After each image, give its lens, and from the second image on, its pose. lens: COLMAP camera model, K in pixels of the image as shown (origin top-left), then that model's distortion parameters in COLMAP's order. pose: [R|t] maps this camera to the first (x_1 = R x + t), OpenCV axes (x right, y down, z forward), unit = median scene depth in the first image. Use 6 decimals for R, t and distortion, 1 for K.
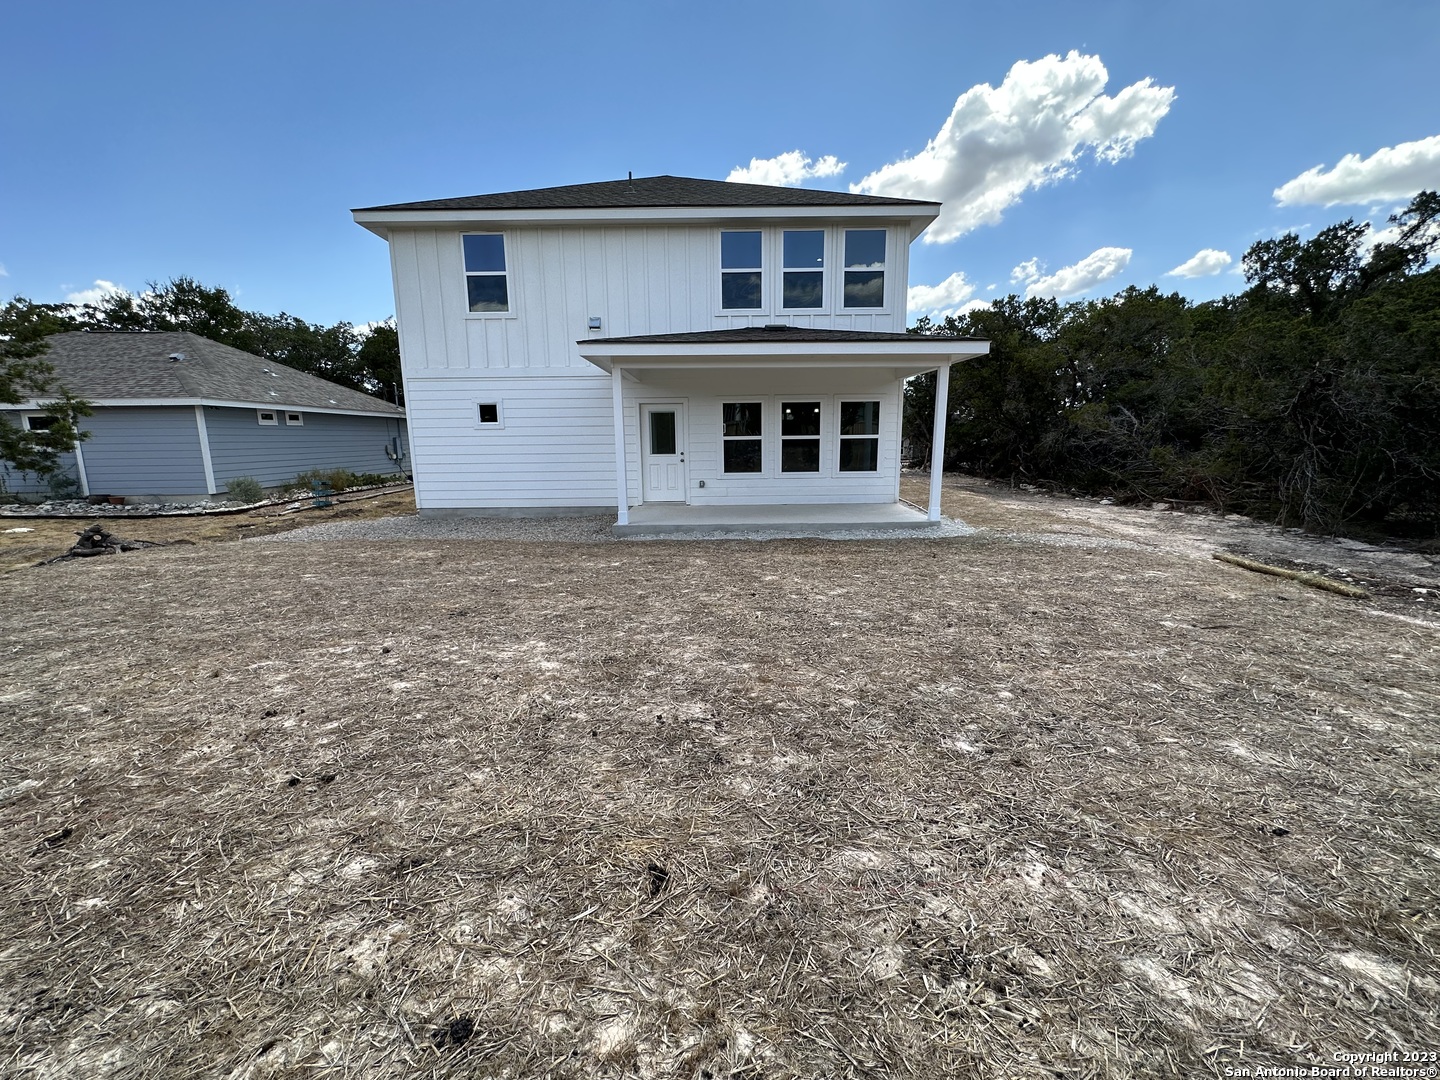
lens RADIAL K [[580.8, 0, 720.3], [0, 580.8, 540.0], [0, 0, 1]] dist [-0.001416, 0.000795]
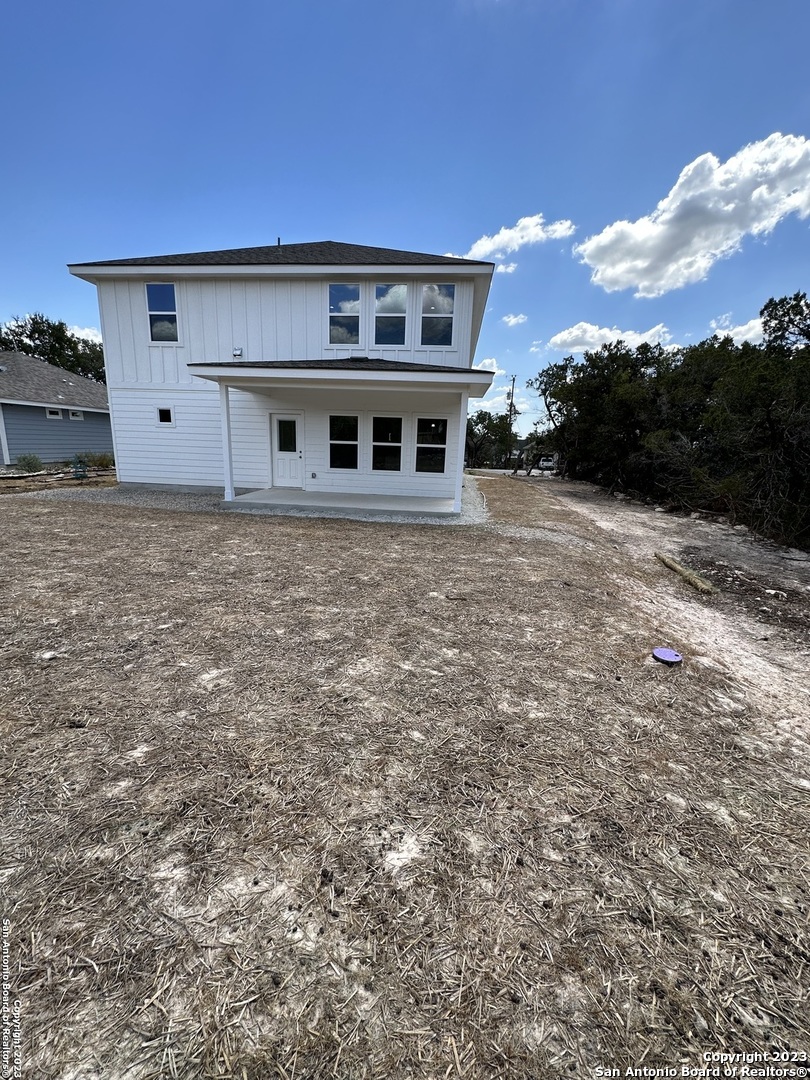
lens RADIAL K [[435.6, 0, 405.4], [0, 435.6, 539.7], [0, 0, 1]] dist [-0.001416, 0.000795]
pose [[0.992679, 0.070553, -0.098032, 0.292667], [-0.066710, 0.996890, 0.041948, -0.004801], [0.100687, -0.035101, 0.994299, 0.011261]]
